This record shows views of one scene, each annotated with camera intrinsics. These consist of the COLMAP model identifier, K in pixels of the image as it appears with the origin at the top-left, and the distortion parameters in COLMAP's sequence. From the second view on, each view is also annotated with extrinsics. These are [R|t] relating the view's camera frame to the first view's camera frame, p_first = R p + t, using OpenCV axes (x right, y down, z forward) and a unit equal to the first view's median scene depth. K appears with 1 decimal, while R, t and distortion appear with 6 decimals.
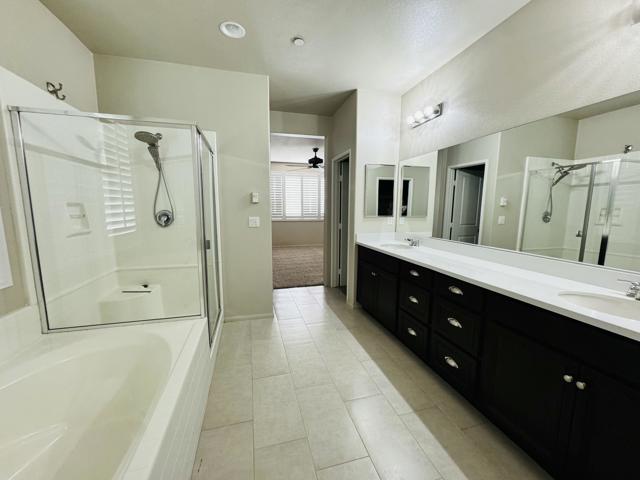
lens RADIAL K [[256.4, 0, 320.0], [0, 256.4, 240.0], [0, 0, 1]] dist [-0.002274, -0.000089]
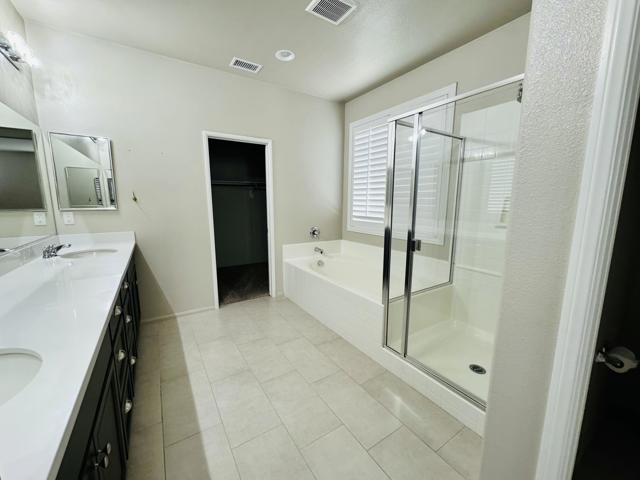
lens RADIAL K [[256.4, 0, 320.0], [0, 256.4, 240.0], [0, 0, 1]] dist [-0.002274, -0.000089]
pose [[-0.953785, 0.027724, -0.299208, 0.135526], [-0.050502, 0.966781, 0.250566, -0.249903], [0.296215, 0.254097, -0.920702, 2.204983]]
